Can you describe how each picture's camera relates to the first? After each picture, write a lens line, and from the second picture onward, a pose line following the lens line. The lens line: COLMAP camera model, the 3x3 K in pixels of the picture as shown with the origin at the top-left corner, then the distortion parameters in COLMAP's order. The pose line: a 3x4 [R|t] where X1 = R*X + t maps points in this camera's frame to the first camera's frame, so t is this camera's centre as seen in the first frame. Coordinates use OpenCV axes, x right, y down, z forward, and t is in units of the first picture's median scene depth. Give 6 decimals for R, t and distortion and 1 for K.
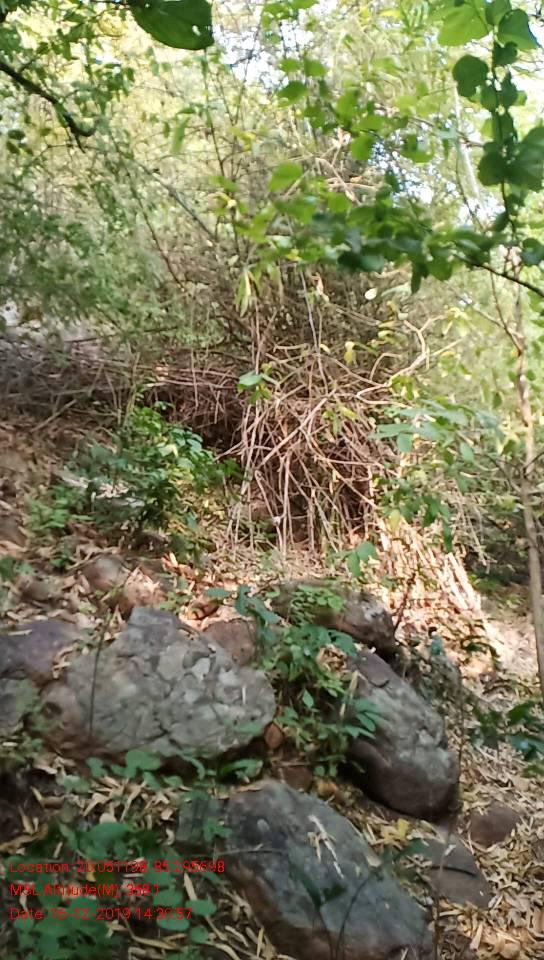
lens RADIAL K [[744.7, 0, 267.1], [0, 744.7, 478.6], [0, 0, 1]] dist [0.106800, -0.175670]
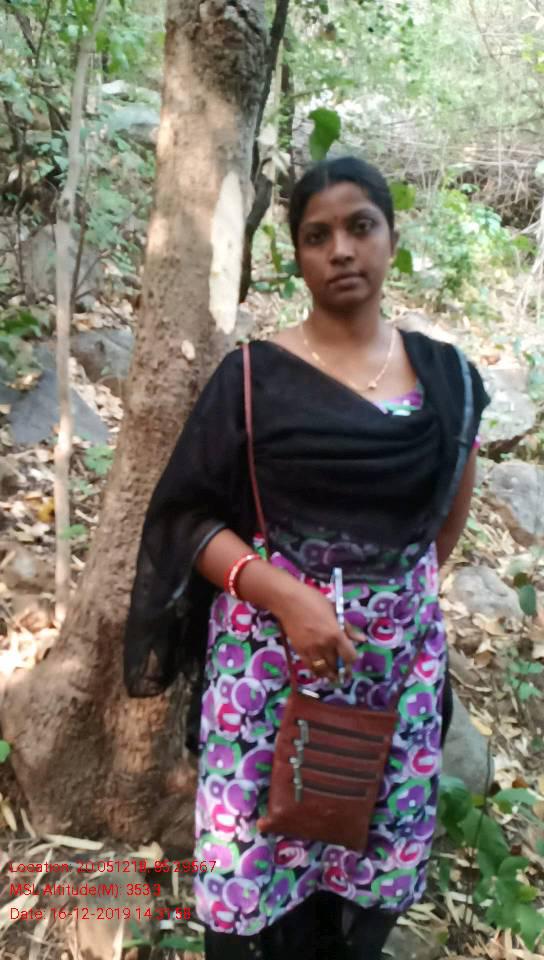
lens RADIAL K [[744.7, 0, 267.1], [0, 744.7, 478.6], [0, 0, 1]] dist [0.106800, -0.175670]
pose [[0.930990, 0.113691, -0.346889, 0.024790], [-0.014577, 0.961085, 0.275868, 0.015790], [0.364754, -0.251774, 0.896418, -0.256529]]
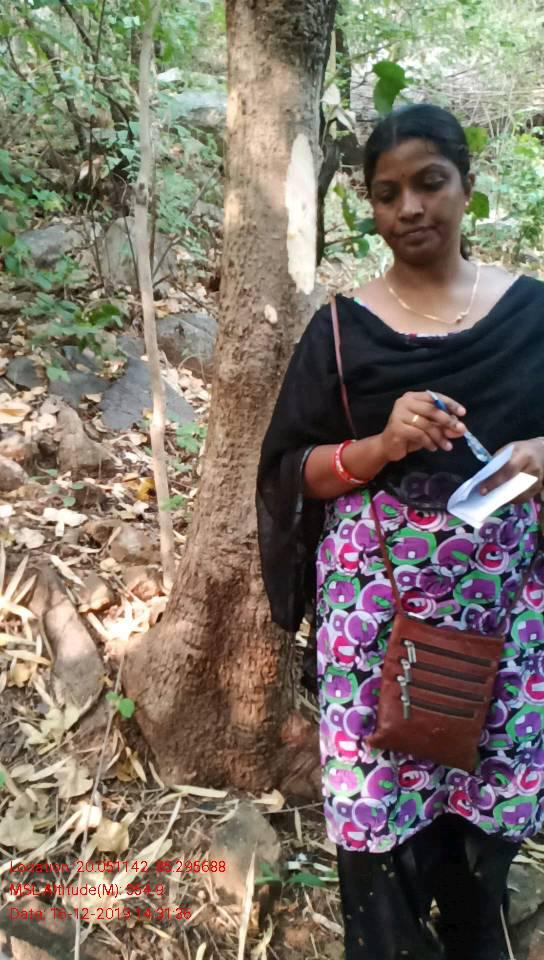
lens RADIAL K [[744.7, 0, 267.1], [0, 744.7, 478.6], [0, 0, 1]] dist [0.106800, -0.175670]
pose [[0.893935, 0.056081, -0.444675, 0.024609], [0.089022, 0.950157, 0.298794, 0.020109], [0.439267, -0.306688, 0.844385, -0.264750]]
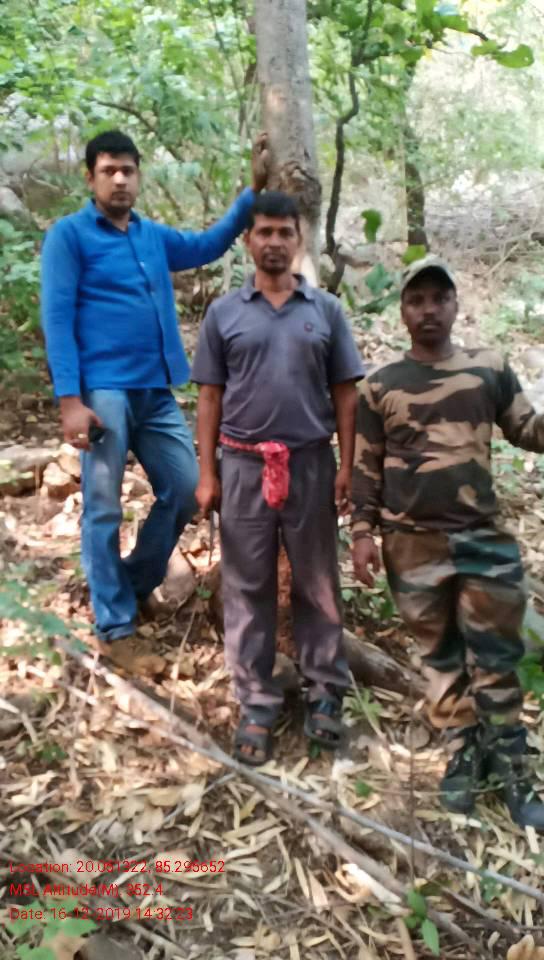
lens RADIAL K [[744.7, 0, 267.1], [0, 744.7, 478.6], [0, 0, 1]] dist [0.106800, -0.175670]
pose [[0.816202, -0.019441, -0.577440, 0.157551], [0.128141, 0.980634, 0.148110, 0.049388], [0.563378, -0.194882, 0.802886, -0.415460]]
